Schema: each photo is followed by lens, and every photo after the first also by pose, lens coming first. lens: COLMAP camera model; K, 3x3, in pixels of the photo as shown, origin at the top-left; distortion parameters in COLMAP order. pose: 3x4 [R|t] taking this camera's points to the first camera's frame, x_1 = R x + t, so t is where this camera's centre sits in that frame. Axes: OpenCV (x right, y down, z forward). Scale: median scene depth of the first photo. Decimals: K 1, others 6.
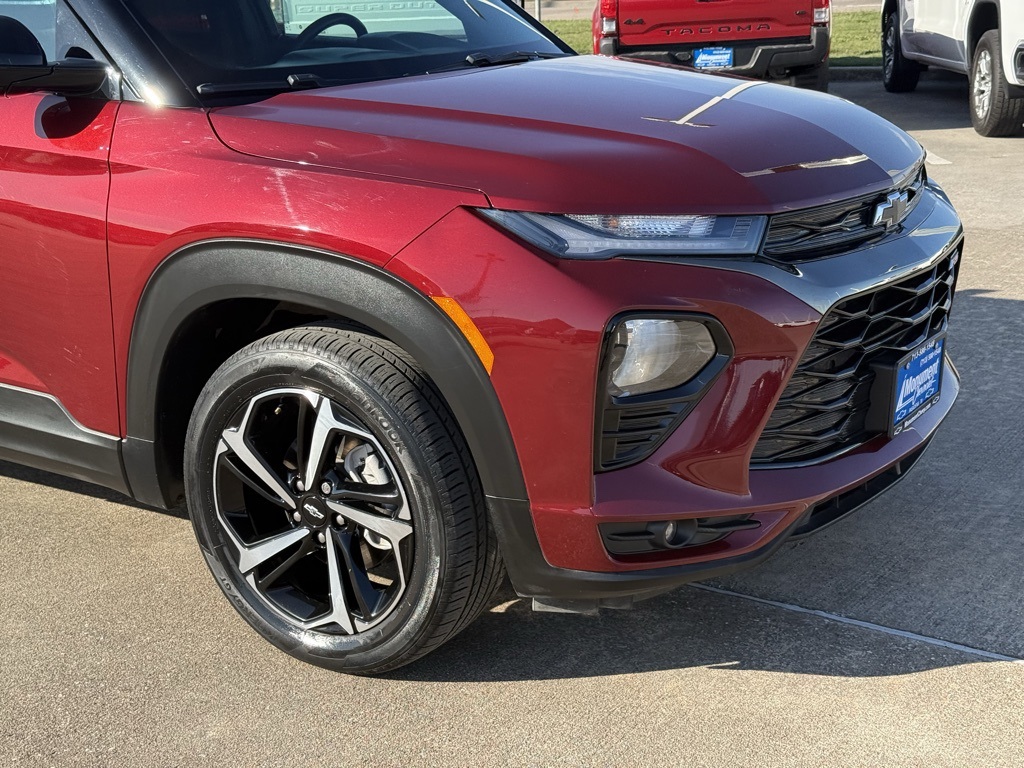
lens RADIAL K [[1434.2, 0, 512.0], [0, 1434.2, 384.0], [0, 0, 1]] dist [0.178675, -0.323772]
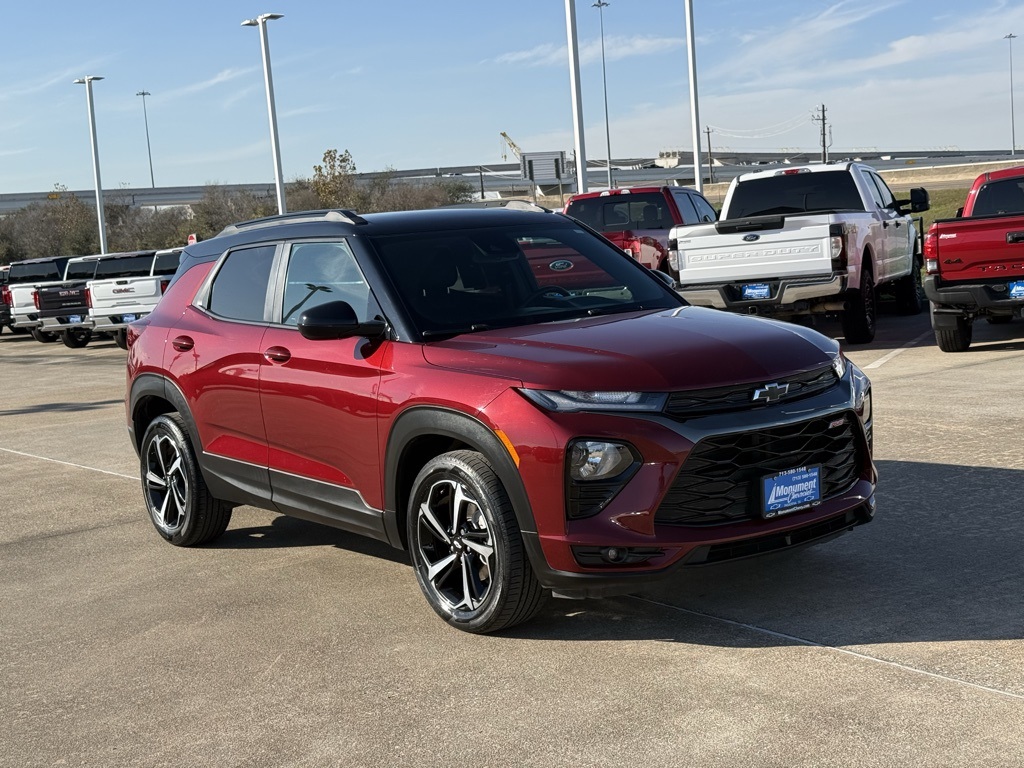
lens RADIAL K [[1434.2, 0, 512.0], [0, 1434.2, 384.0], [0, 0, 1]] dist [0.178675, -0.323772]
pose [[0.938527, -0.002441, -0.345196, 0.606420], [-0.050549, 0.988224, -0.144421, 0.151646], [0.341484, 0.152992, 0.927352, -0.813829]]
